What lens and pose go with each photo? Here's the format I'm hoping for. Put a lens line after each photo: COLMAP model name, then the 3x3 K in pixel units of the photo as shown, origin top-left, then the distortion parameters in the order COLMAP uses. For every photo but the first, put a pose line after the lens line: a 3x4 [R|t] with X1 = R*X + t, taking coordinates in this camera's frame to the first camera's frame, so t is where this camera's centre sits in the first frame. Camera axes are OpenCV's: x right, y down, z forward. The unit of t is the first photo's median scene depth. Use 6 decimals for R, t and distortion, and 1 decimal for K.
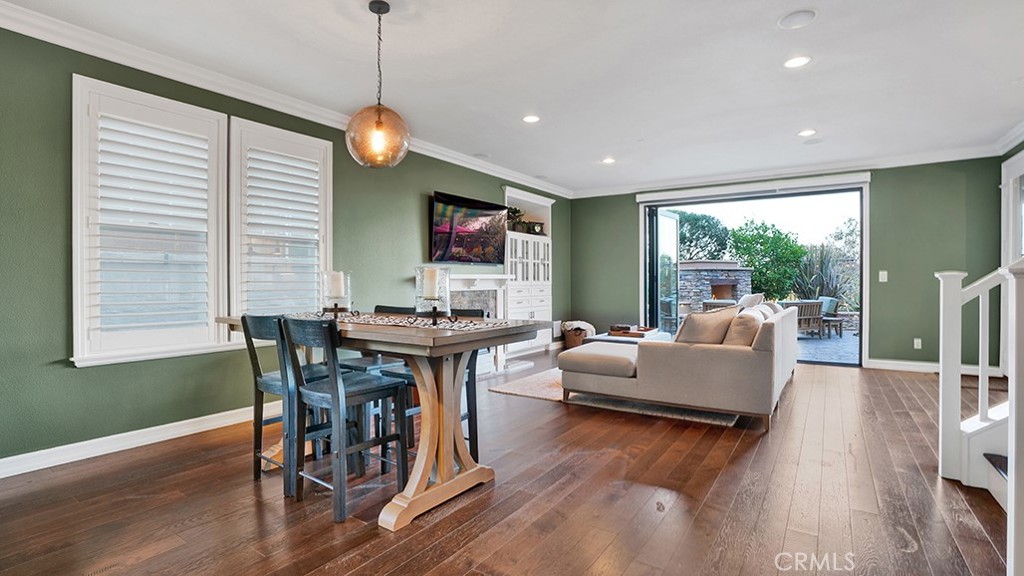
lens RADIAL K [[484.3, 0, 517.7], [0, 484.3, 286.6], [0, 0, 1]] dist [-0.040565, 0.006904]
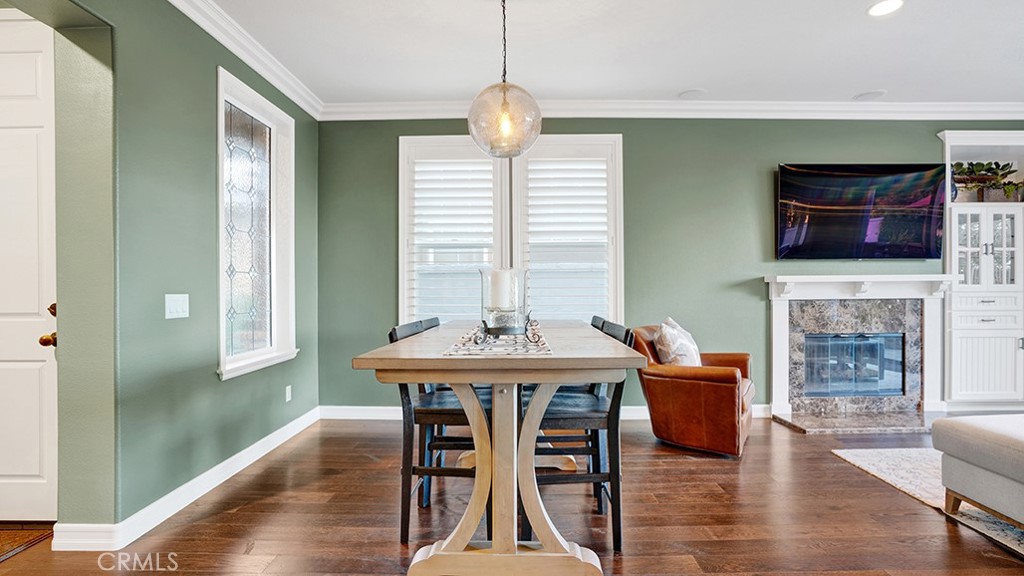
lens RADIAL K [[484.3, 0, 513.7], [0, 484.3, 287.1], [0, 0, 1]] dist [-0.040565, 0.006904]
pose [[0.546135, -0.005097, -0.837682, 0.188747], [-0.003619, 0.999958, -0.008444, -0.001584], [0.837690, 0.007644, 0.546093, 0.232916]]
